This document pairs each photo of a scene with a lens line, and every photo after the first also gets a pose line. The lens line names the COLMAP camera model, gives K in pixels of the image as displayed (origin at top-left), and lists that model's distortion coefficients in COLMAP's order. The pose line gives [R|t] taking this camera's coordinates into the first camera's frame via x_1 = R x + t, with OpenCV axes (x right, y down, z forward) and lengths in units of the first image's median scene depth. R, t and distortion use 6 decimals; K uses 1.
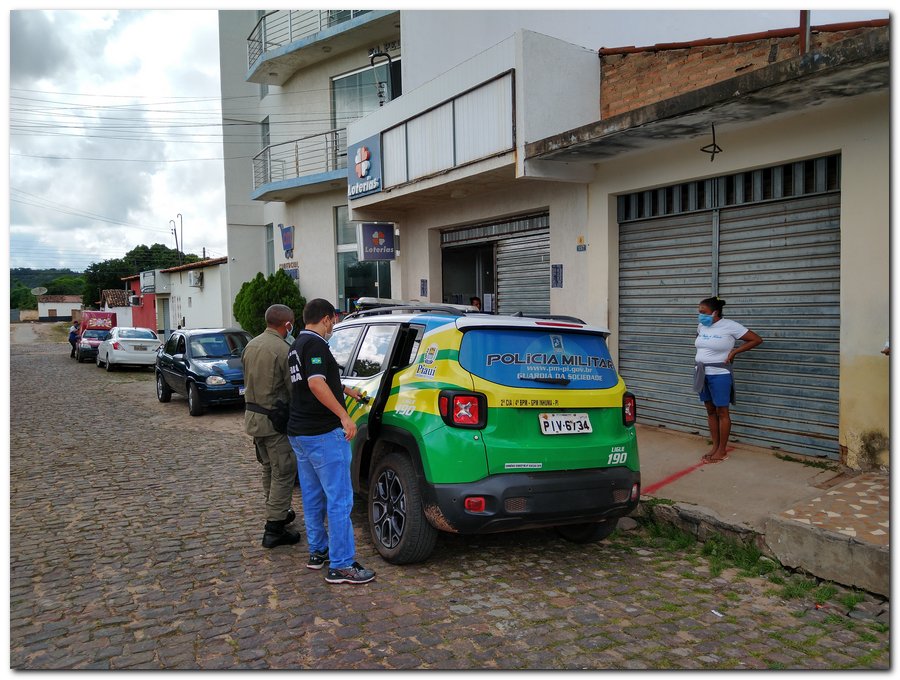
lens RADIAL K [[676.6, 0, 450.0], [0, 676.6, 340.0], [0, 0, 1]] dist [0.049124, -0.107044]
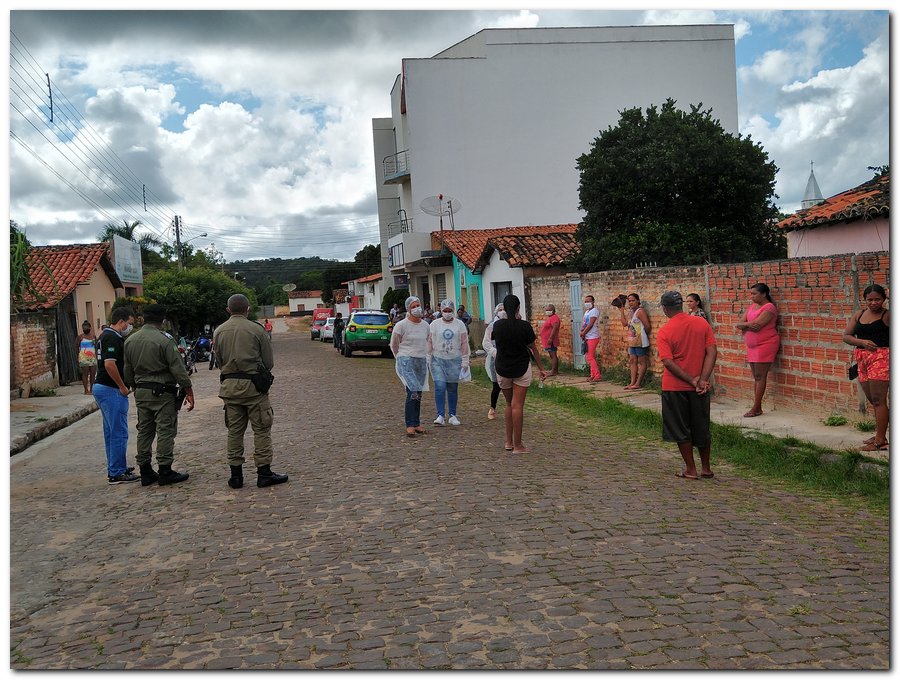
lens RADIAL K [[676.6, 0, 450.0], [0, 676.6, 340.0], [0, 0, 1]] dist [0.049124, -0.107044]
pose [[0.950860, -0.020176, -0.308962, 0.351048], [0.027011, 0.999476, 0.017858, 0.015655], [0.308440, -0.025326, 0.950907, -0.577001]]
